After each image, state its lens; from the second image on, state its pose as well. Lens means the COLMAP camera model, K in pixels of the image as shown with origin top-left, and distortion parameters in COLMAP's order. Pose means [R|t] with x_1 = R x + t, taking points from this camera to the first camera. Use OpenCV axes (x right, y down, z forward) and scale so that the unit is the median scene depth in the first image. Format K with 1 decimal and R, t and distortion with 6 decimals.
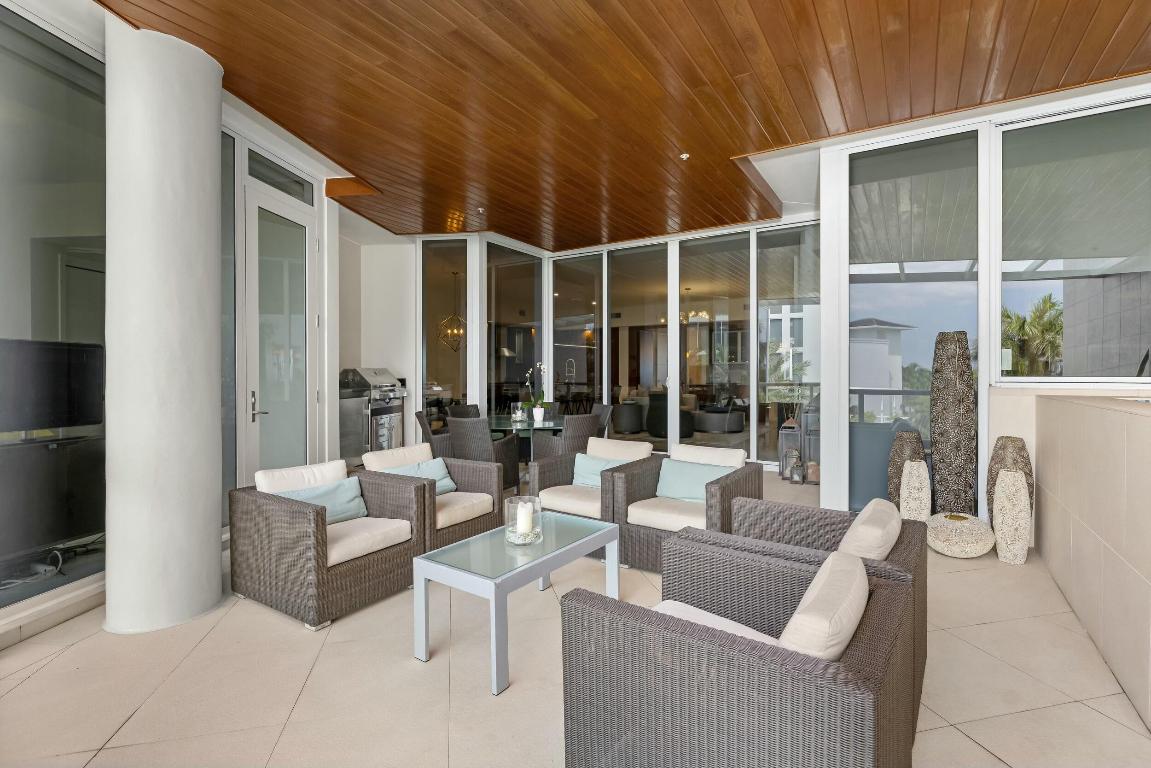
lens RADIAL K [[548.1, 0, 575.2], [0, 548.1, 376.0], [0, 0, 1]] dist [-0.002894, 0.000419]
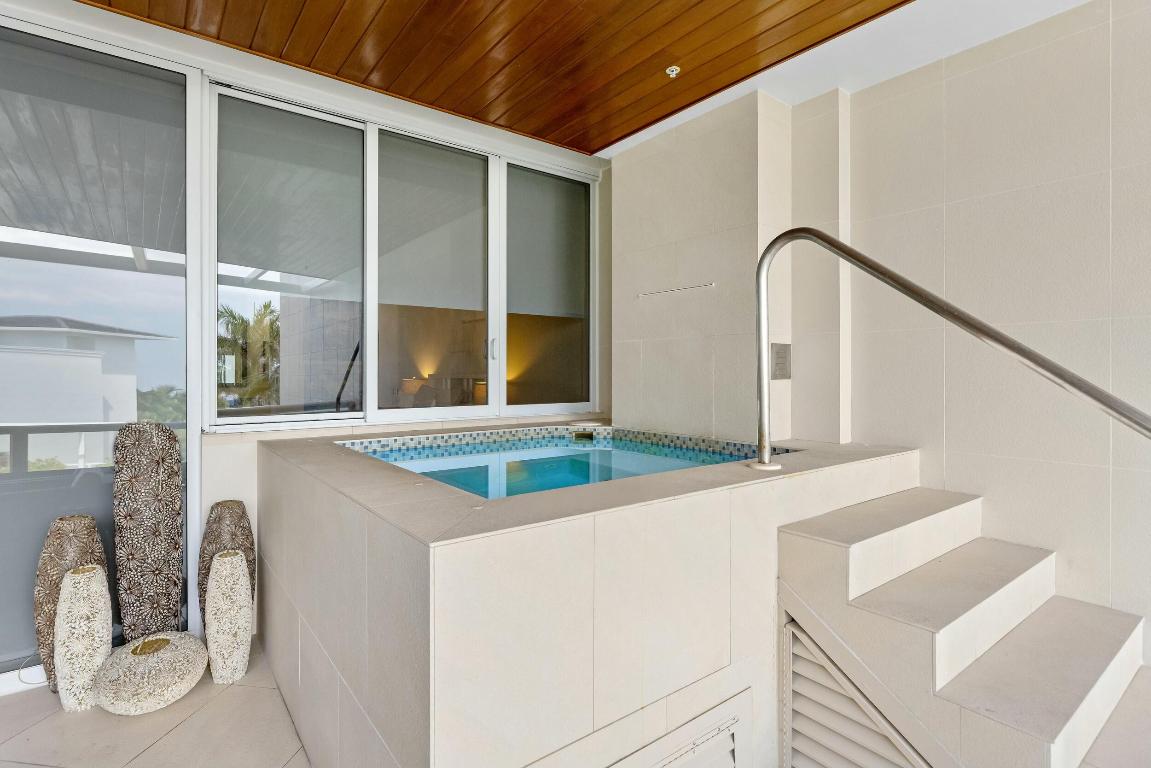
lens RADIAL K [[573.3, 0, 576.5], [0, 573.3, 374.2], [0, 0, 1]] dist [-0.007200, 0.000301]
pose [[0.355422, -0.004624, 0.934695, 0.232506], [0.003565, 0.999987, 0.003592, -0.061866], [-0.934699, 0.002056, 0.355434, 0.273352]]
